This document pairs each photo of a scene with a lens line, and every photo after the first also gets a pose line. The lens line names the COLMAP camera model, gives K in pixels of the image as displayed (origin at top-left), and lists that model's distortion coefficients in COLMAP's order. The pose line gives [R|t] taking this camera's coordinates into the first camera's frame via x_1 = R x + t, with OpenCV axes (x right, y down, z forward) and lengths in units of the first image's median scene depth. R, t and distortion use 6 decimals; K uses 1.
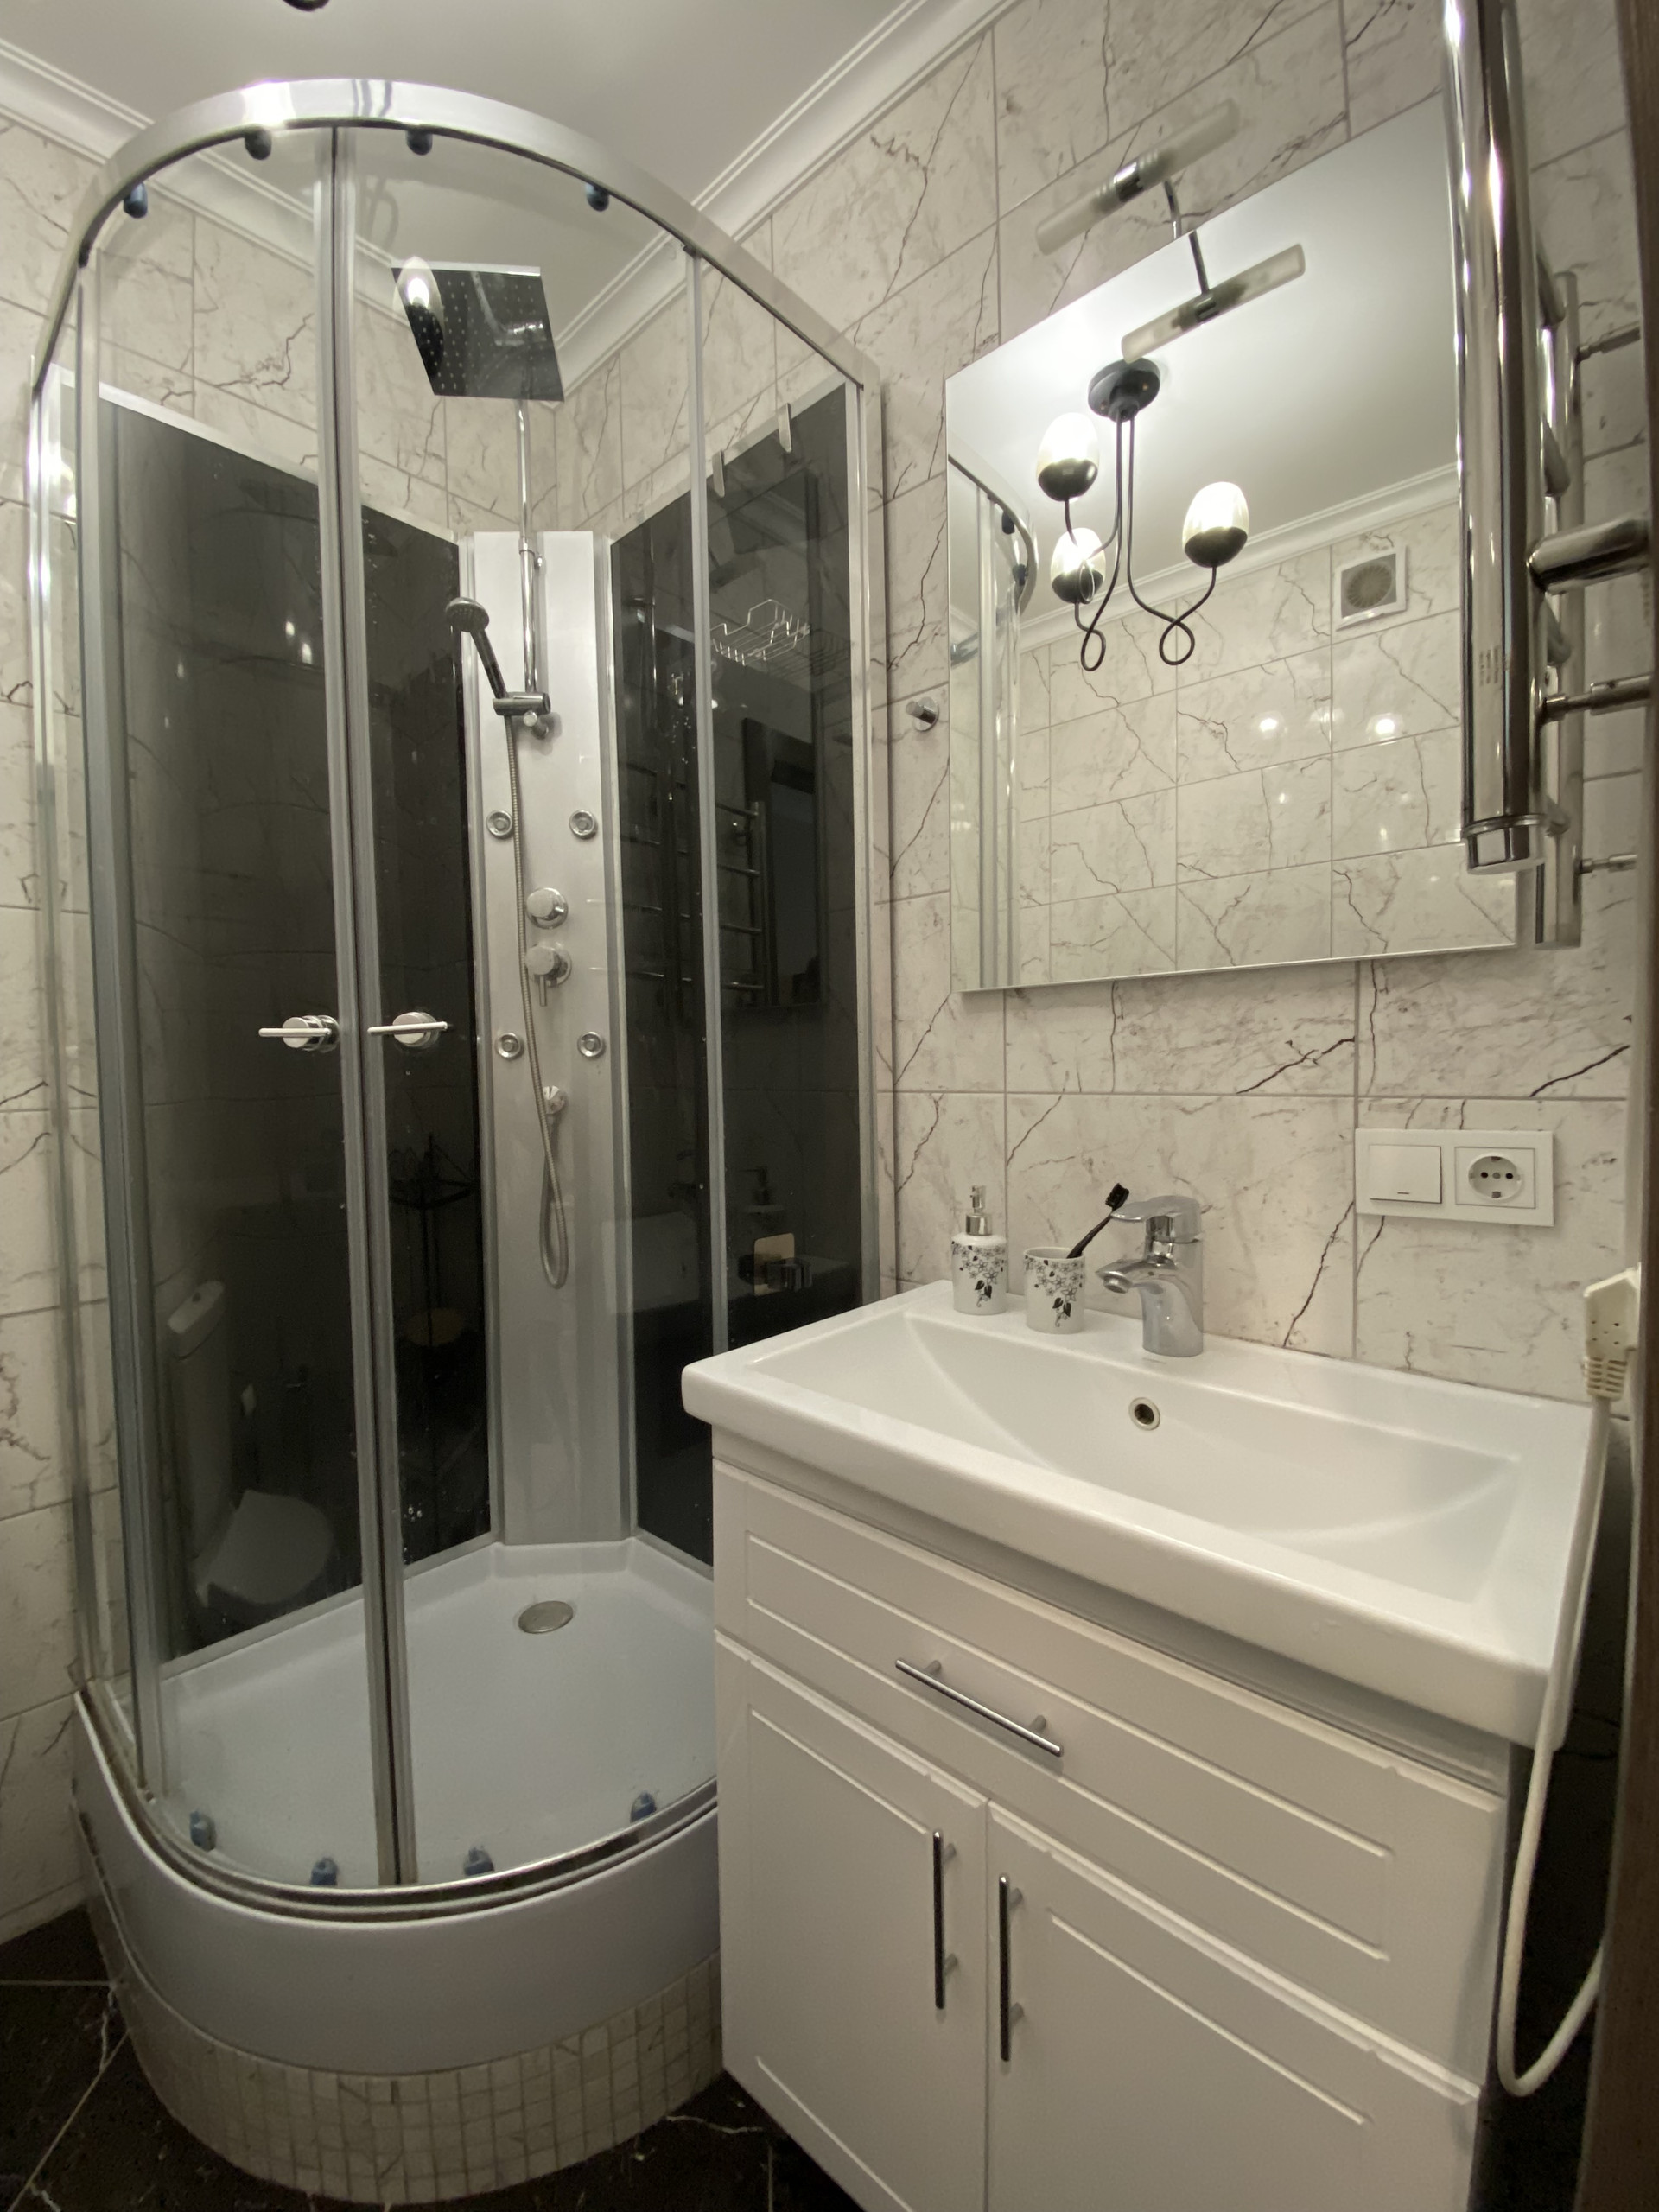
lens RADIAL K [[898.6, 0, 832.5], [0, 898.6, 1100.8], [0, 0, 1]] dist [0.019062, -0.019513]
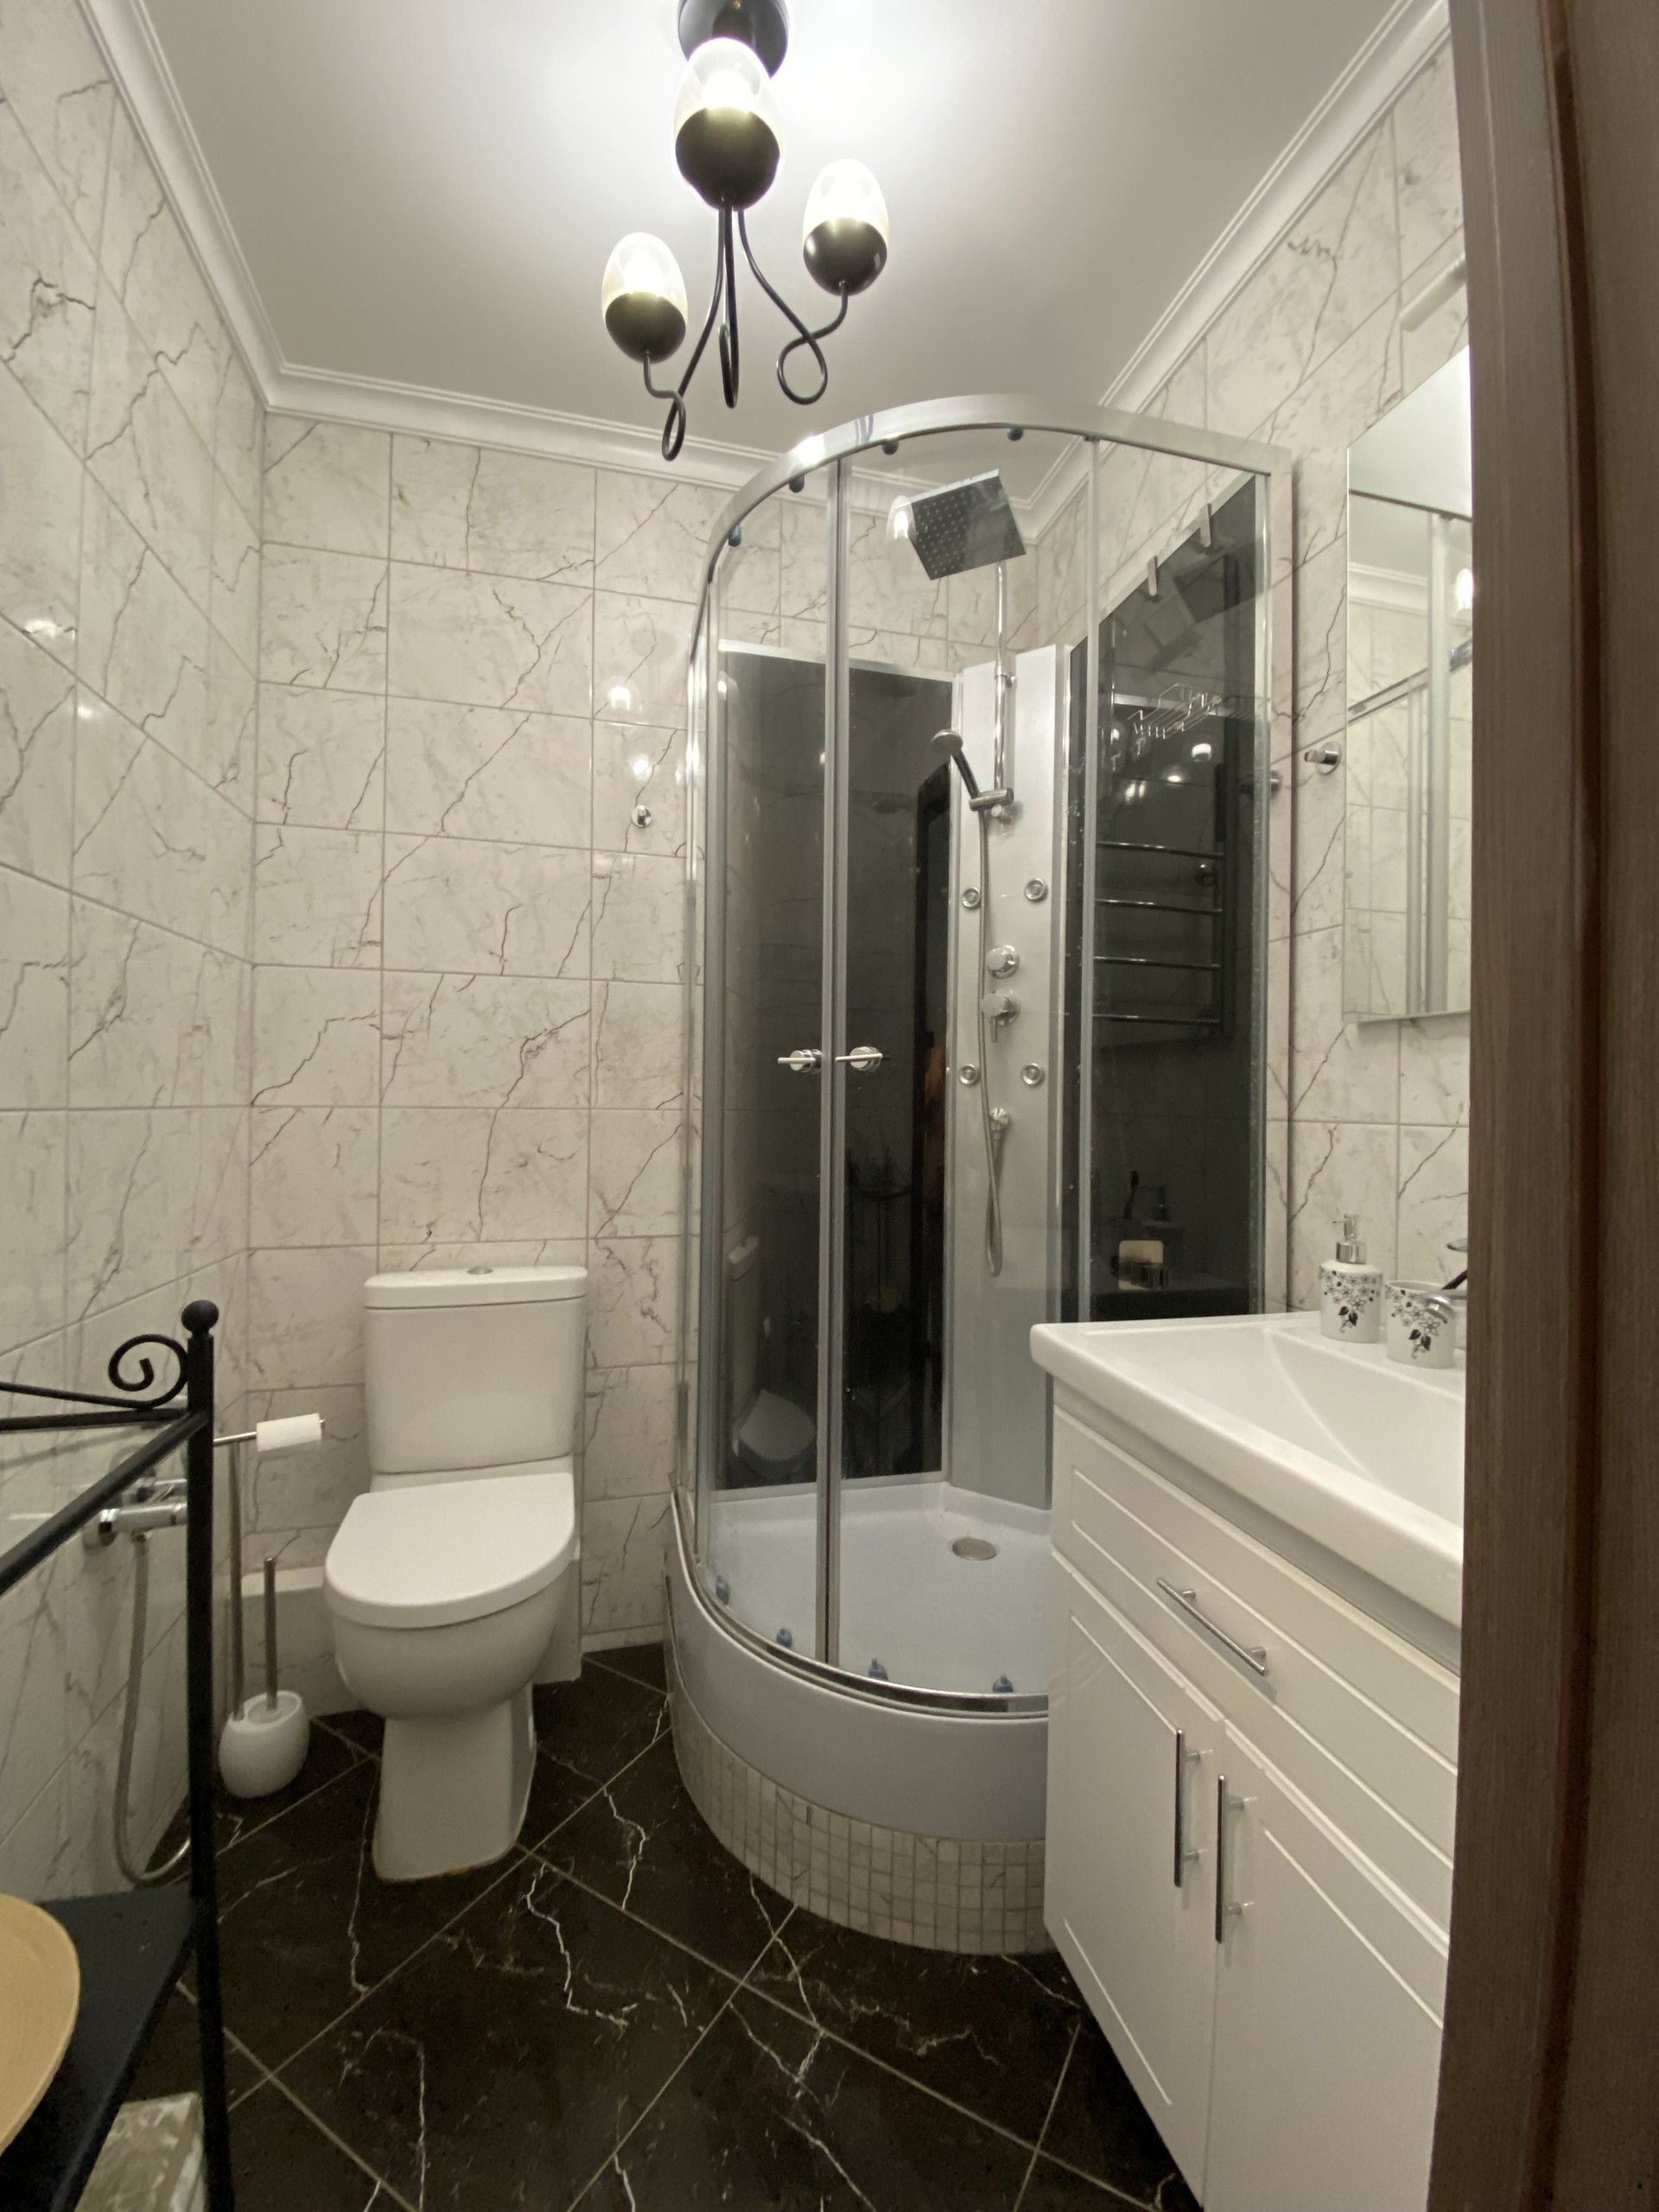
lens RADIAL K [[898.6, 0, 832.5], [0, 898.6, 1100.8], [0, 0, 1]] dist [0.019062, -0.019513]
pose [[0.834608, 0.026646, -0.550200, 0.209468], [-0.049253, 0.998438, -0.026360, 0.020969], [0.548638, 0.049099, 0.834617, -0.162835]]
